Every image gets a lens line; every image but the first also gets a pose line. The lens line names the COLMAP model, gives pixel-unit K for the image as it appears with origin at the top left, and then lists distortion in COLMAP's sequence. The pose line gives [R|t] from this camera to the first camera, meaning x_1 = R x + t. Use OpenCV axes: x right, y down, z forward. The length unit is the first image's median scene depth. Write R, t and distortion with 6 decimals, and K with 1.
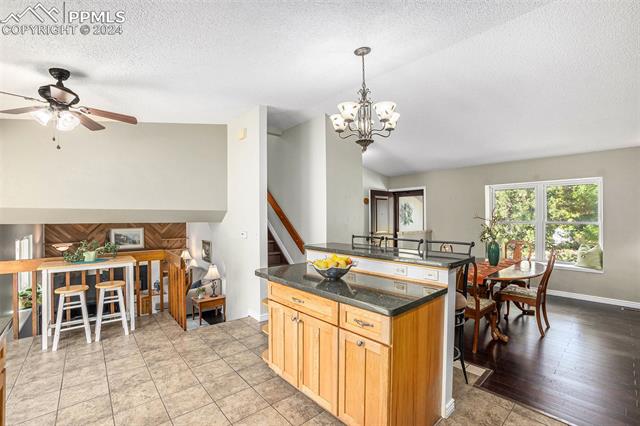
lens RADIAL K [[280.3, 0, 320.0], [0, 280.3, 213.0], [0, 0, 1]] dist [-0.090697, 0.028671]
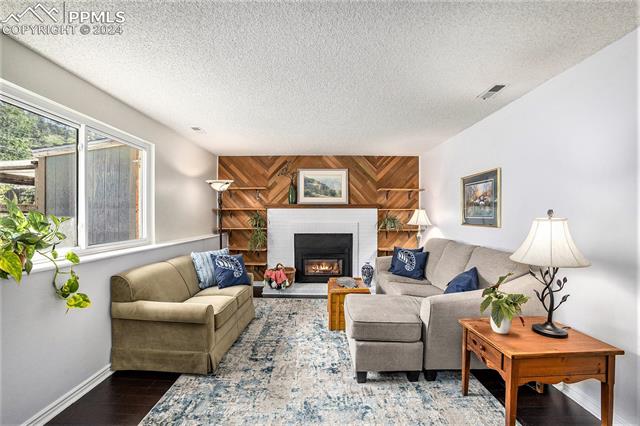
lens RADIAL K [[280.3, 0, 320.0], [0, 280.3, 213.0], [0, 0, 1]] dist [-0.090697, 0.028671]
pose [[0.736508, -0.002673, -0.676424, -0.298847], [0.002219, 0.999996, -0.001535, 0.151301], [0.676426, -0.000371, 0.736511, 0.534817]]
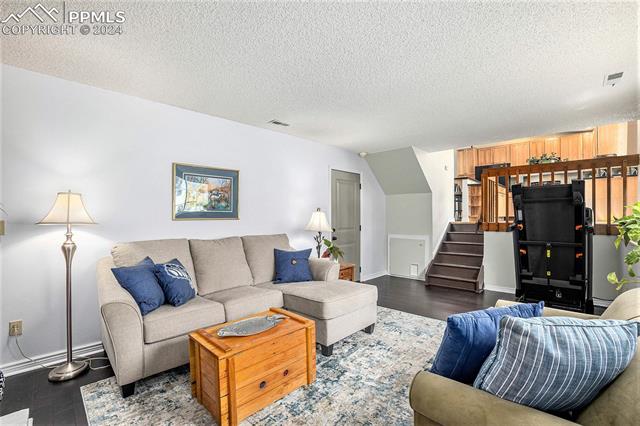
lens RADIAL K [[296.2, 0, 320.0], [0, 296.2, 213.0], [0, 0, 1]] dist [-0.021929, -0.000014]
pose [[-0.063572, 0.006234, 0.997958, -0.792799], [-0.002249, 0.999977, -0.006390, 0.161782], [-0.997975, -0.002651, -0.063557, 0.824316]]
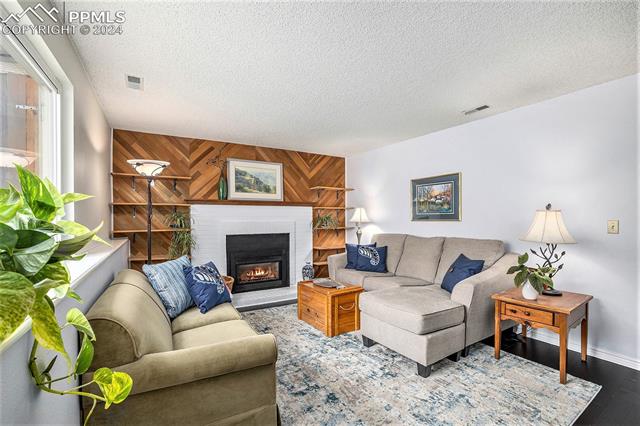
lens RADIAL K [[280.3, 0, 320.0], [0, 280.3, 213.0], [0, 0, 1]] dist [-0.090697, 0.028671]
pose [[0.982186, -0.003934, -0.187871, -0.484859], [0.001895, 0.999937, -0.011029, 0.160695], [0.187903, 0.010476, 0.982132, 0.485130]]
